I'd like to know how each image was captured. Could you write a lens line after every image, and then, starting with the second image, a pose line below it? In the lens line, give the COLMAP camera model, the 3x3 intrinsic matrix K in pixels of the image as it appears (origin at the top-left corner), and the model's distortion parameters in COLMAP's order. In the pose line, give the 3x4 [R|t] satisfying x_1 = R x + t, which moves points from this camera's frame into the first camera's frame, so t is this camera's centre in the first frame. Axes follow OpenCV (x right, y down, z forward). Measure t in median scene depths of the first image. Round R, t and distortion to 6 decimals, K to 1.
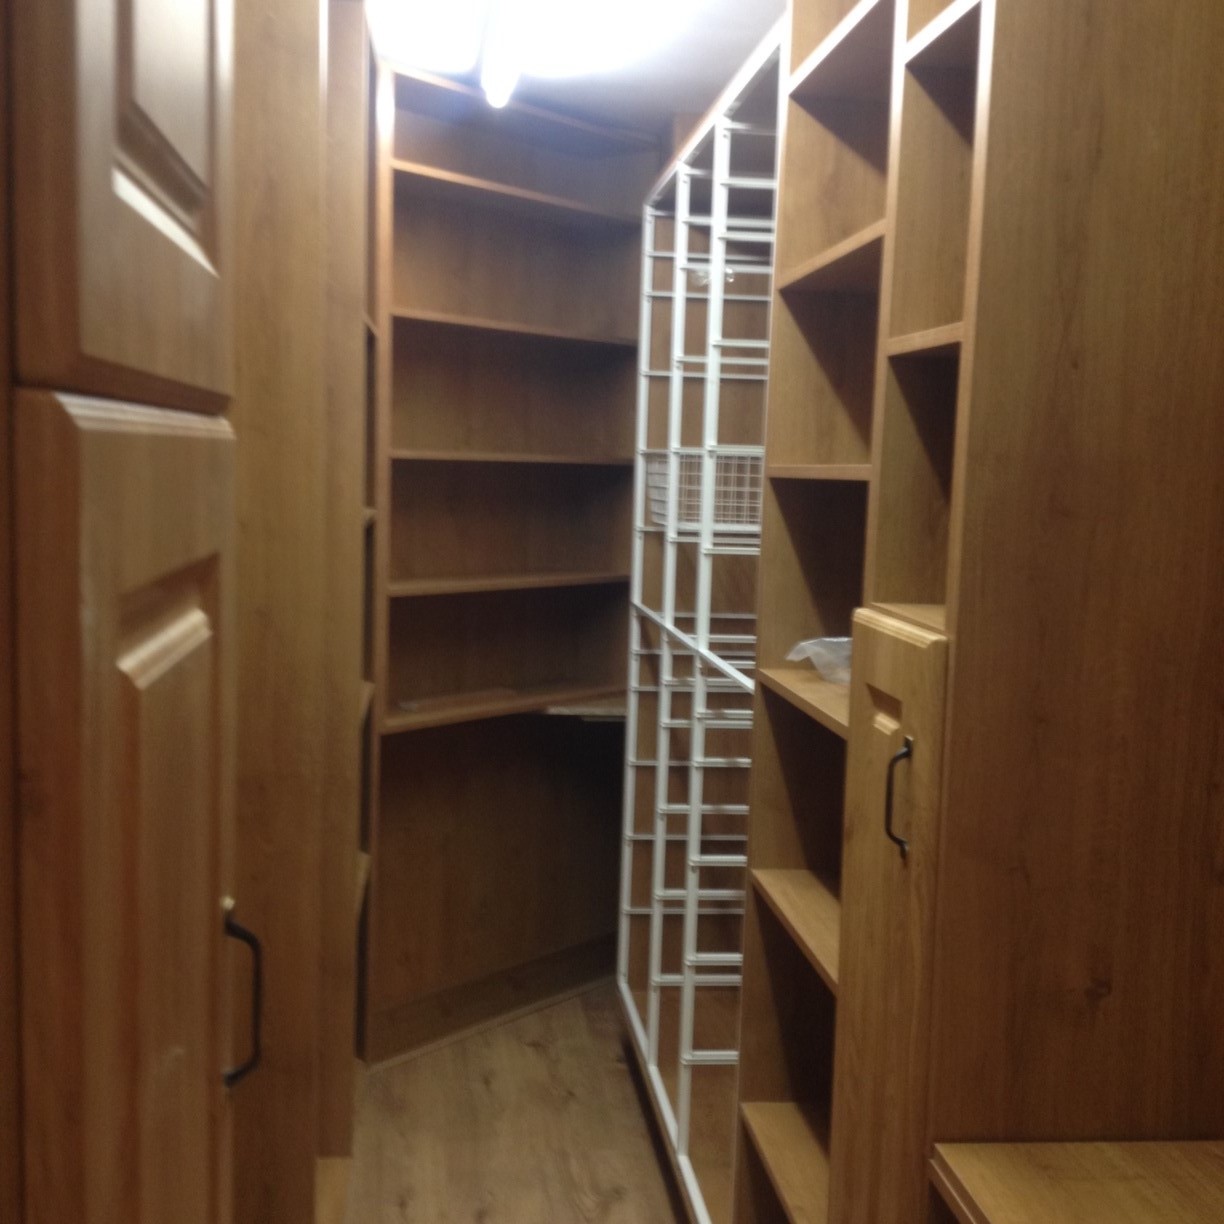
lens RADIAL K [[1558.4, 0, 611.1], [0, 1558.4, 634.8], [0, 0, 1]] dist [0.259603, -0.525321]
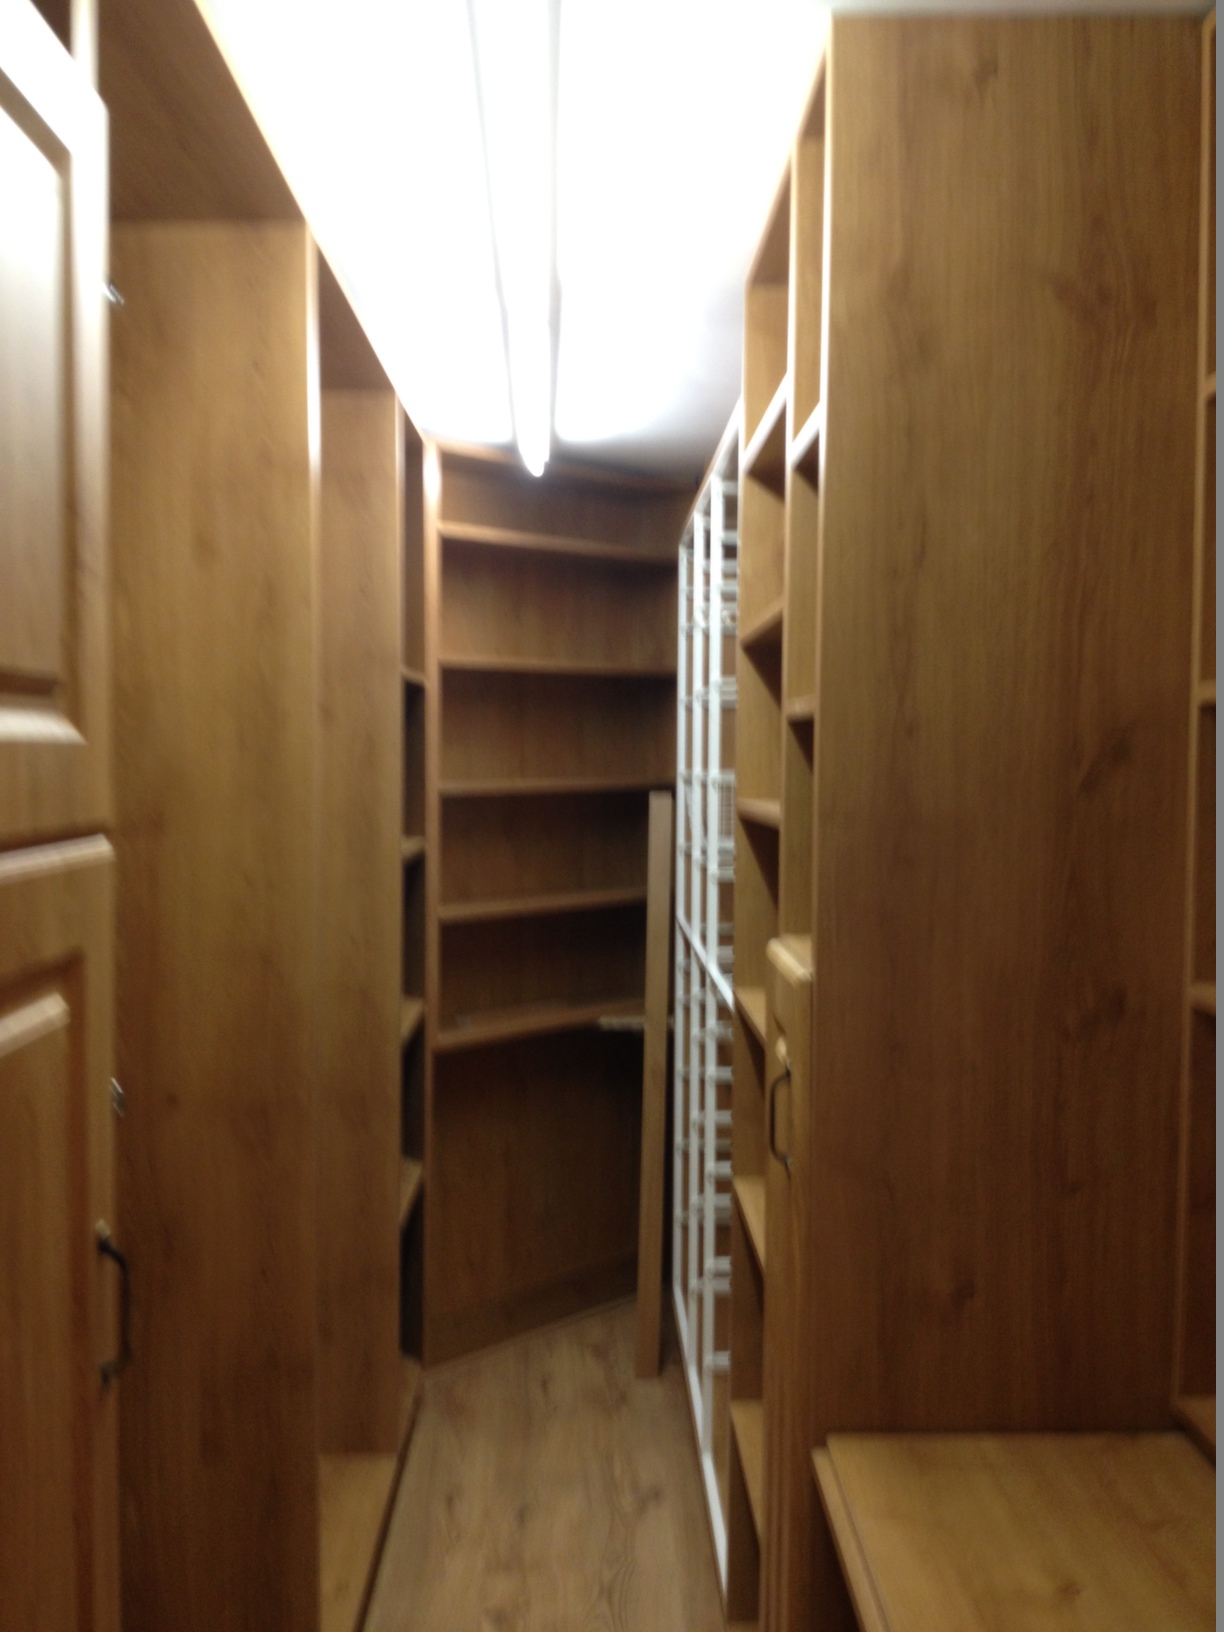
lens RADIAL K [[1567.2, 0, 612.0], [0, 1567.2, 816.0], [0, 0, 1]] dist [0.181487, -0.353041]
pose [[0.995168, -0.032015, -0.092816, 0.087337], [0.025357, 0.997079, -0.072044, -0.015982], [0.094852, 0.069342, 0.993073, -0.067842]]
